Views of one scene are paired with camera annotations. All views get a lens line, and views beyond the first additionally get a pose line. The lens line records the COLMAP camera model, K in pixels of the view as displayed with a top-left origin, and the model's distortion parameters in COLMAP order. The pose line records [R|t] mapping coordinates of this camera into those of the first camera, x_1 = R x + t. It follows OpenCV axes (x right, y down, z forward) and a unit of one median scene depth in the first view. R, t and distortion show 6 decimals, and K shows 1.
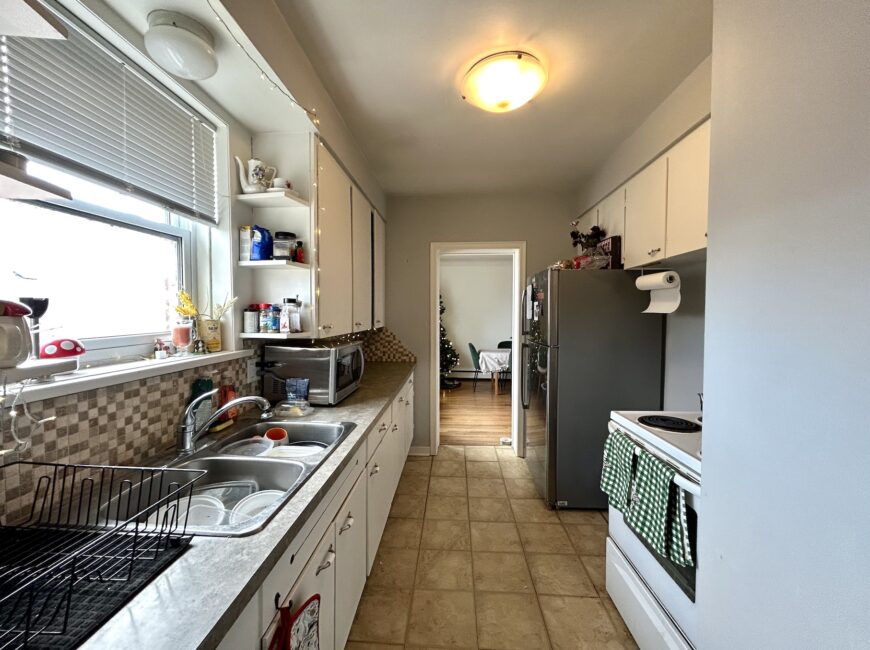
lens RADIAL K [[354.0, 0, 433.7], [0, 354.0, 323.9], [0, 0, 1]] dist [-0.000457, 0.000483]
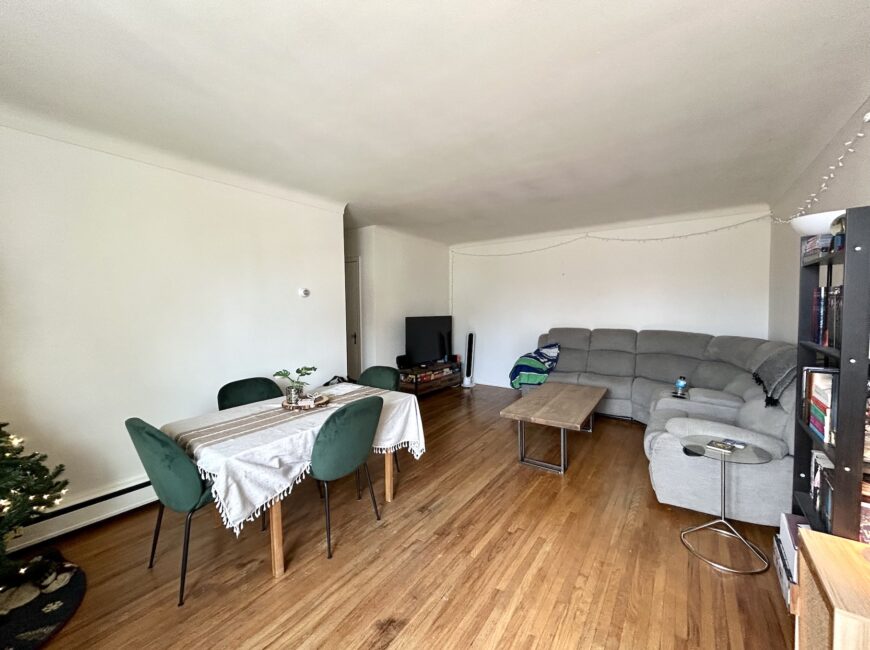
lens RADIAL K [[354.0, 0, 432.2], [0, 354.0, 319.2], [0, 0, 1]] dist [-0.000457, 0.000483]
pose [[0.542421, -0.043880, 0.838960, 0.026827], [0.043033, 0.998775, 0.024416, -0.061653], [-0.839004, 0.022860, 0.543645, 2.632132]]
